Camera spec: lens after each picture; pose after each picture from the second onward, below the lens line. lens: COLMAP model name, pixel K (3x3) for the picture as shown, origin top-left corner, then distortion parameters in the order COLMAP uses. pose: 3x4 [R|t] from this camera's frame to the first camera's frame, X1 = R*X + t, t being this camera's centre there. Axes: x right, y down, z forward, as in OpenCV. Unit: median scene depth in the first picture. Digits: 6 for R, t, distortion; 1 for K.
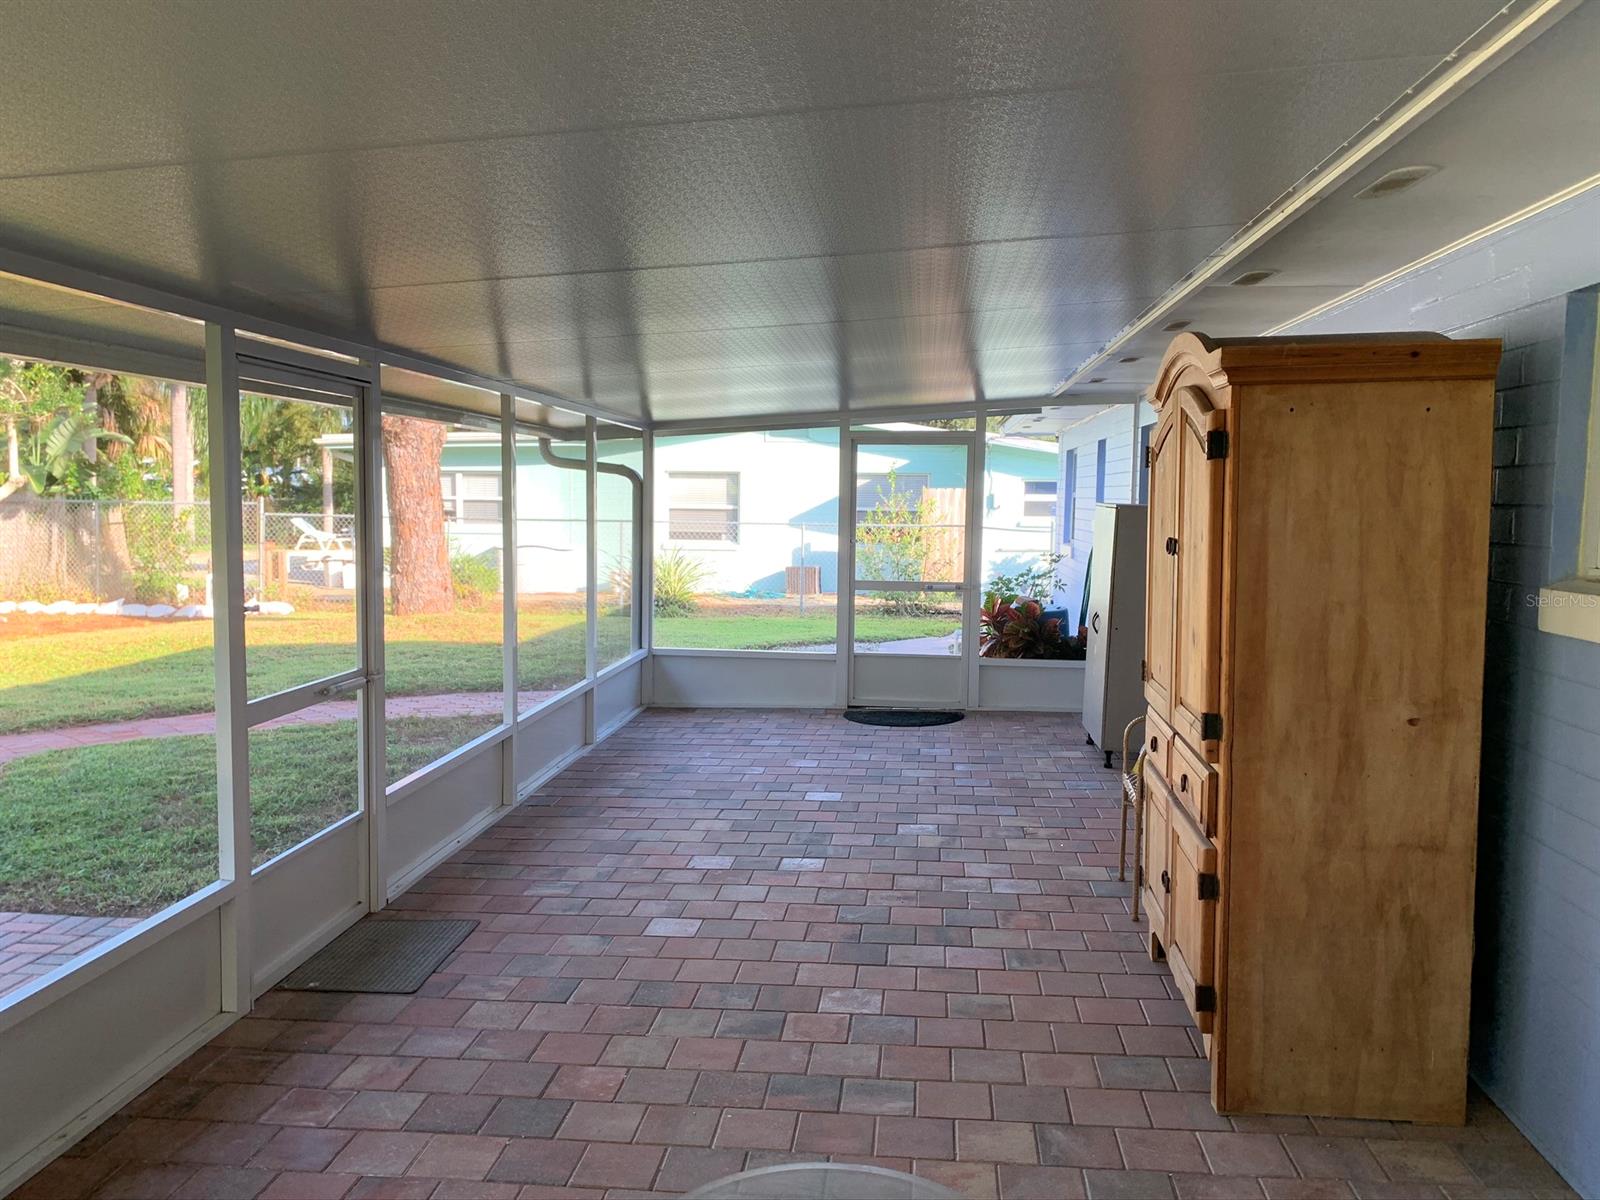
lens RADIAL K [[1221.1, 0, 807.3], [0, 1221.1, 585.3], [0, 0, 1]] dist [0.100965, -0.157692]
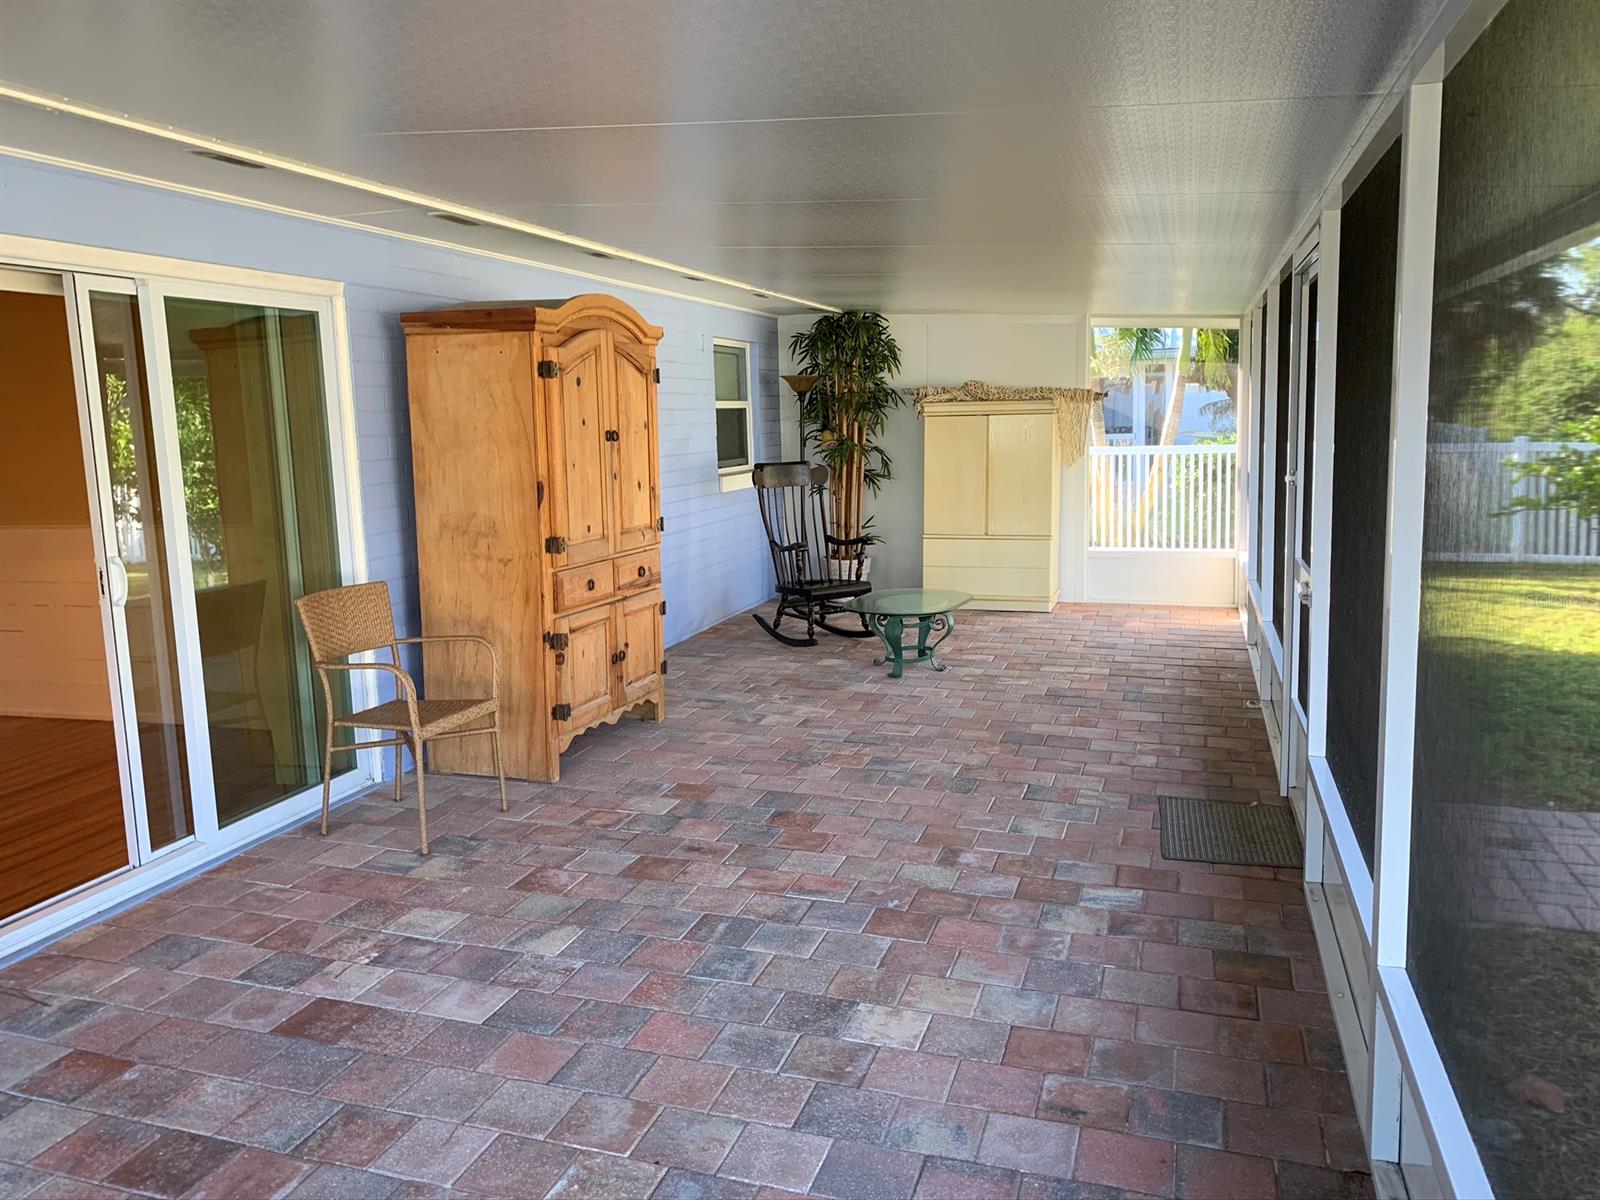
lens RADIAL K [[1221.1, 0, 807.3], [0, 1221.1, 585.3], [0, 0, 1]] dist [0.100965, -0.157692]
pose [[-0.980339, -0.000979, 0.197317, -0.226215], [0.041766, 0.976300, 0.212353, -0.152330], [-0.192848, 0.216419, -0.957064, 2.278797]]
